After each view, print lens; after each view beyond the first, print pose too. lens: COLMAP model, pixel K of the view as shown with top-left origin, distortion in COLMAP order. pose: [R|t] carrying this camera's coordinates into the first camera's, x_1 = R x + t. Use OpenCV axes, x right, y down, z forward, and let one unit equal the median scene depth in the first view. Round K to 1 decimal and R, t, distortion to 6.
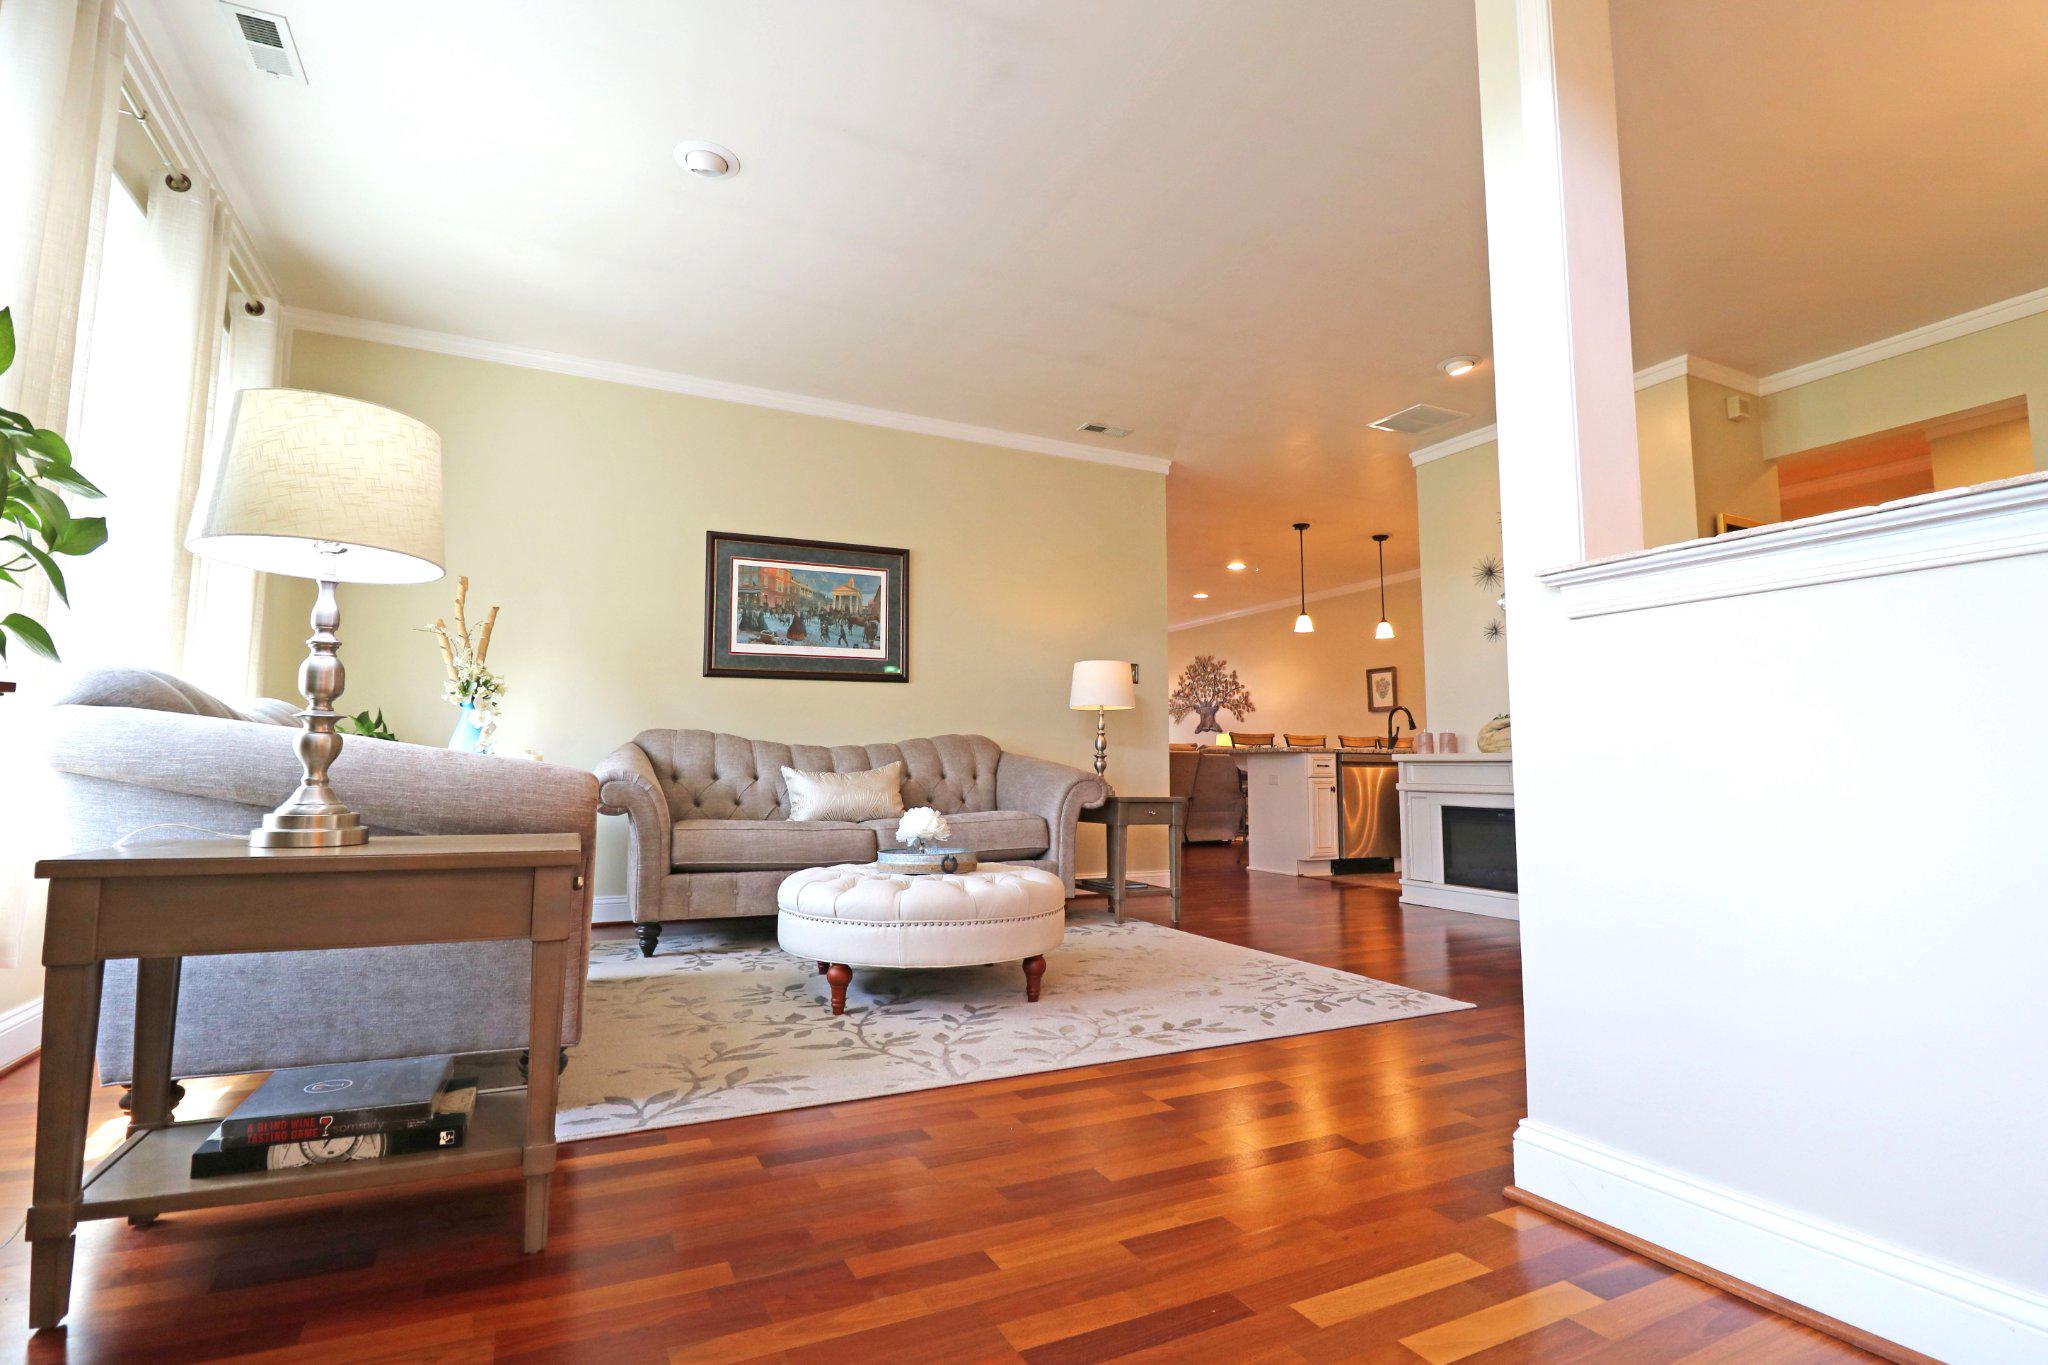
lens RADIAL K [[954.2, 0, 1037.6], [0, 954.2, 664.0], [0, 0, 1]] dist [-0.001300, -0.011318]
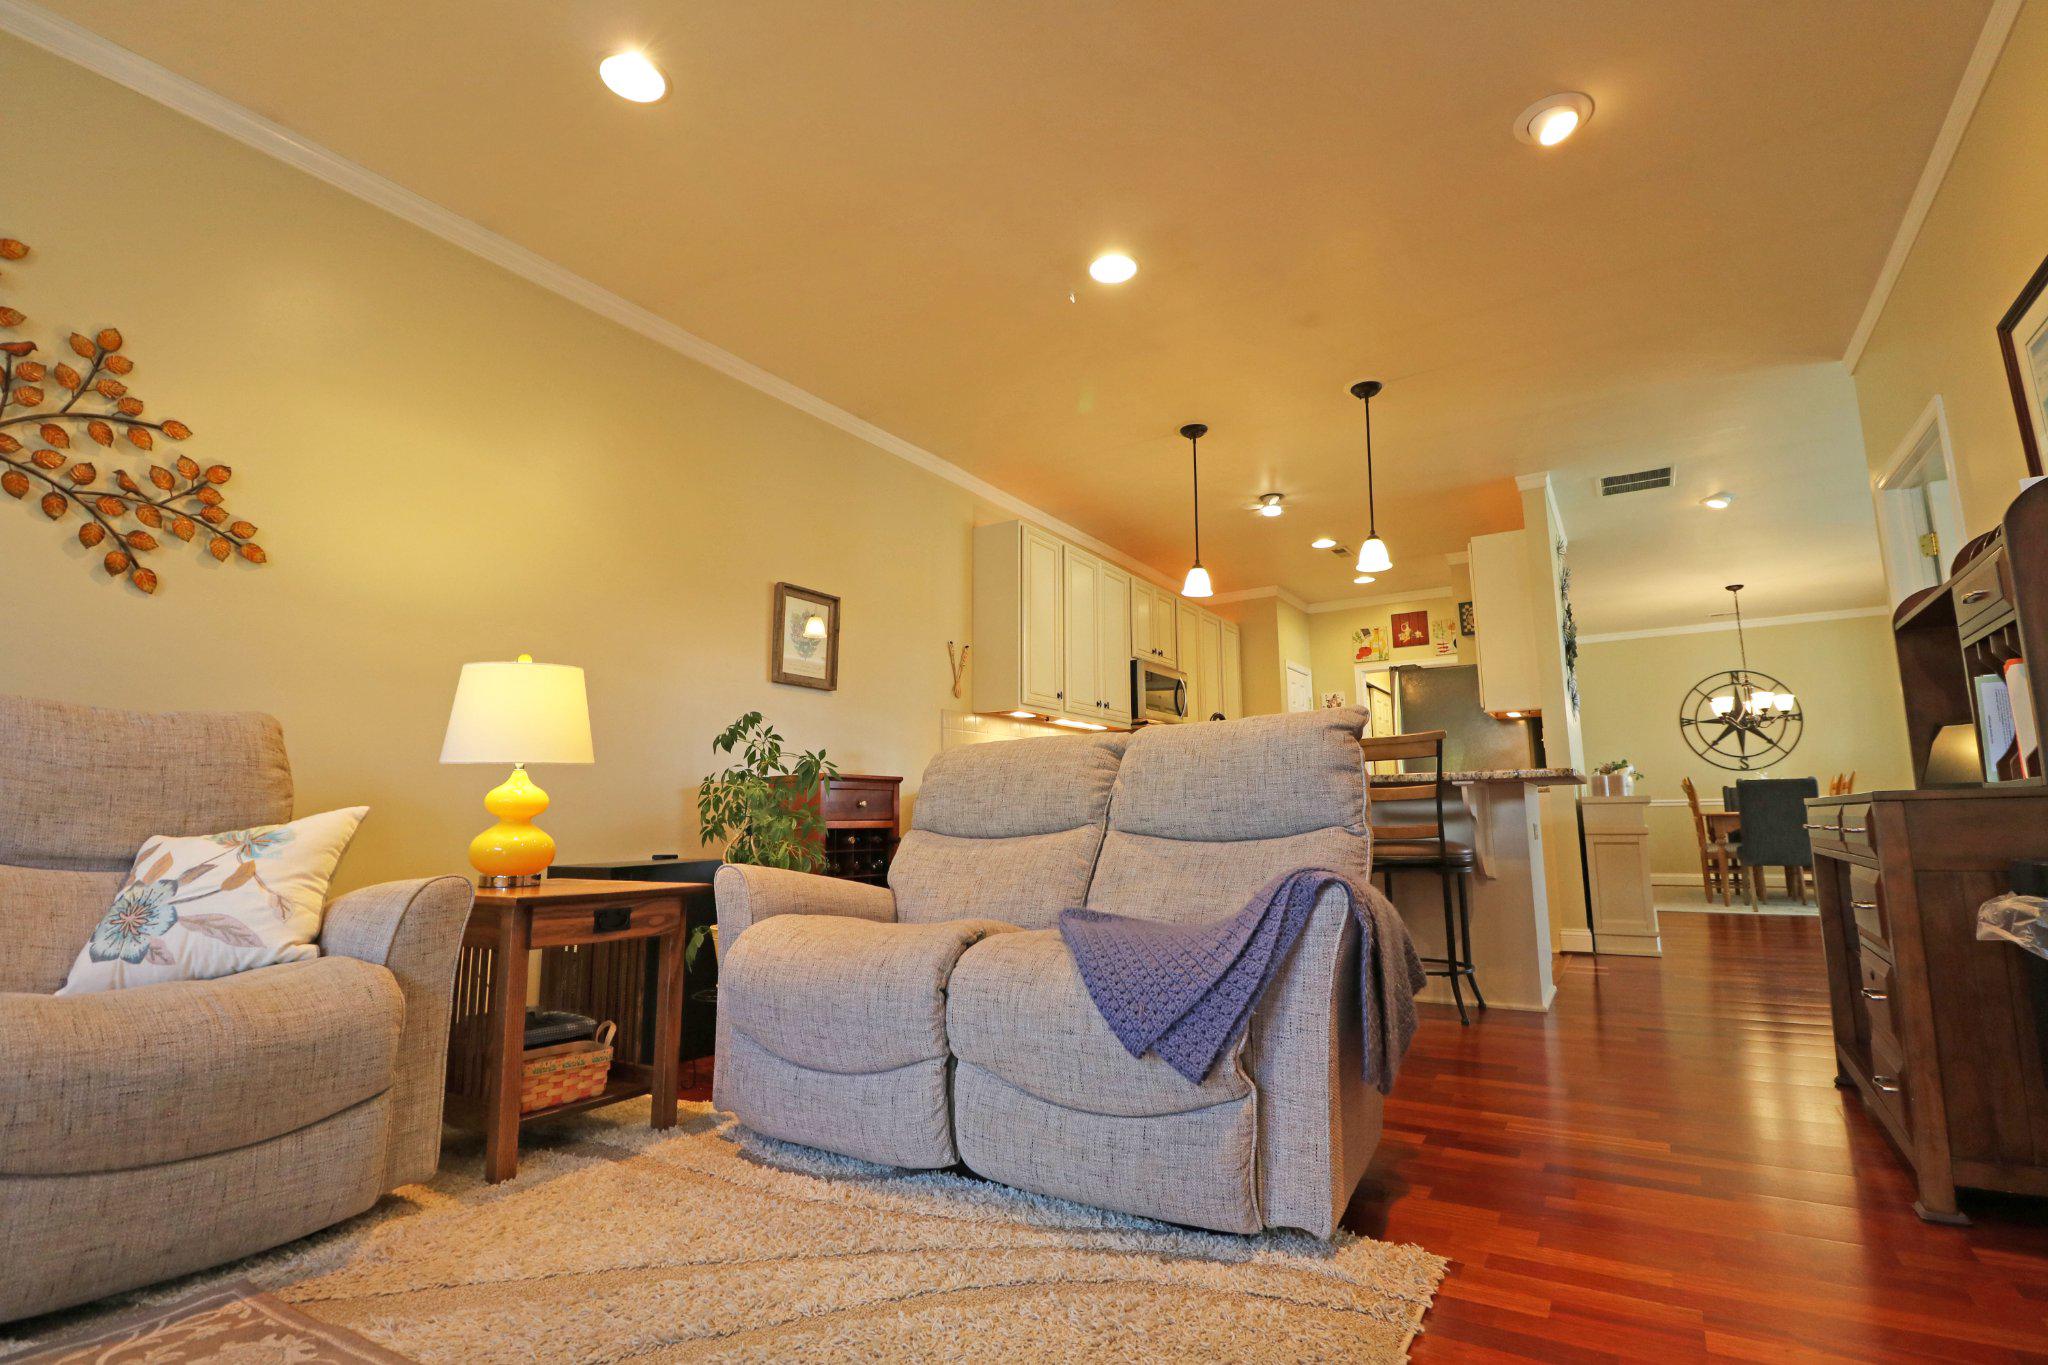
lens RADIAL K [[954.2, 0, 1037.6], [0, 954.2, 669.7], [0, 0, 1]] dist [-0.001300, -0.011318]
pose [[-0.523138, 0.134687, 0.841538, -0.077847], [-0.084951, 0.974274, -0.208741, 0.149576], [-0.848004, -0.180689, -0.498238, 1.358292]]
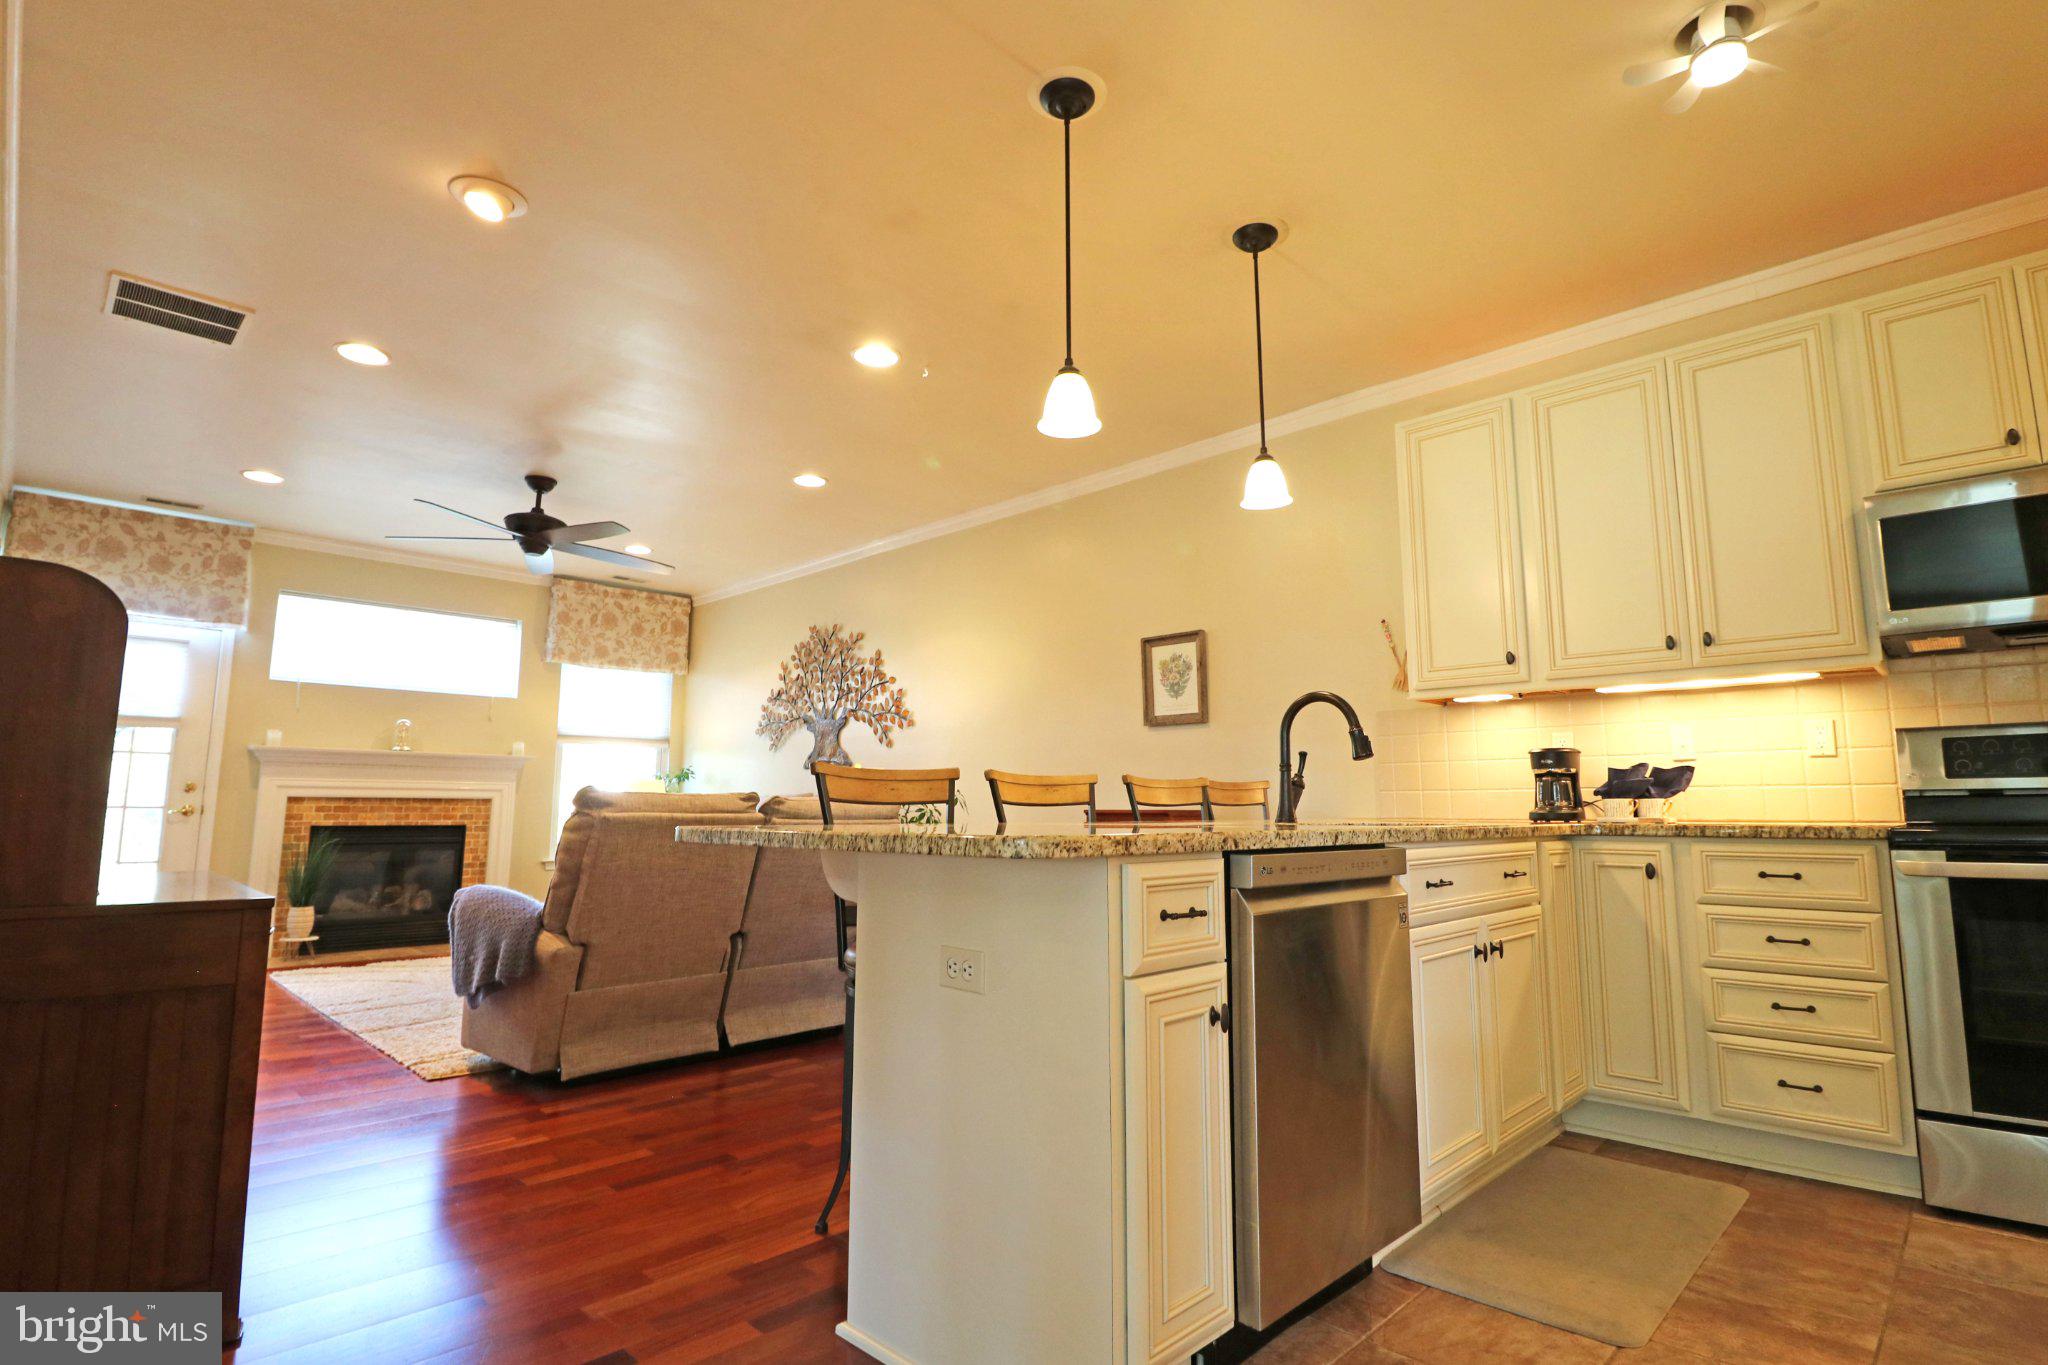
lens RADIAL K [[997.6, 0, 1041.7], [0, 997.6, 672.1], [0, 0, 1]] dist [-0.005343, -0.003788]
pose [[0.941723, 0.040200, 0.333979, 0.158891], [-0.031555, 0.999013, -0.031275, 0.049324], [-0.334907, 0.018913, 0.942061, 0.666858]]
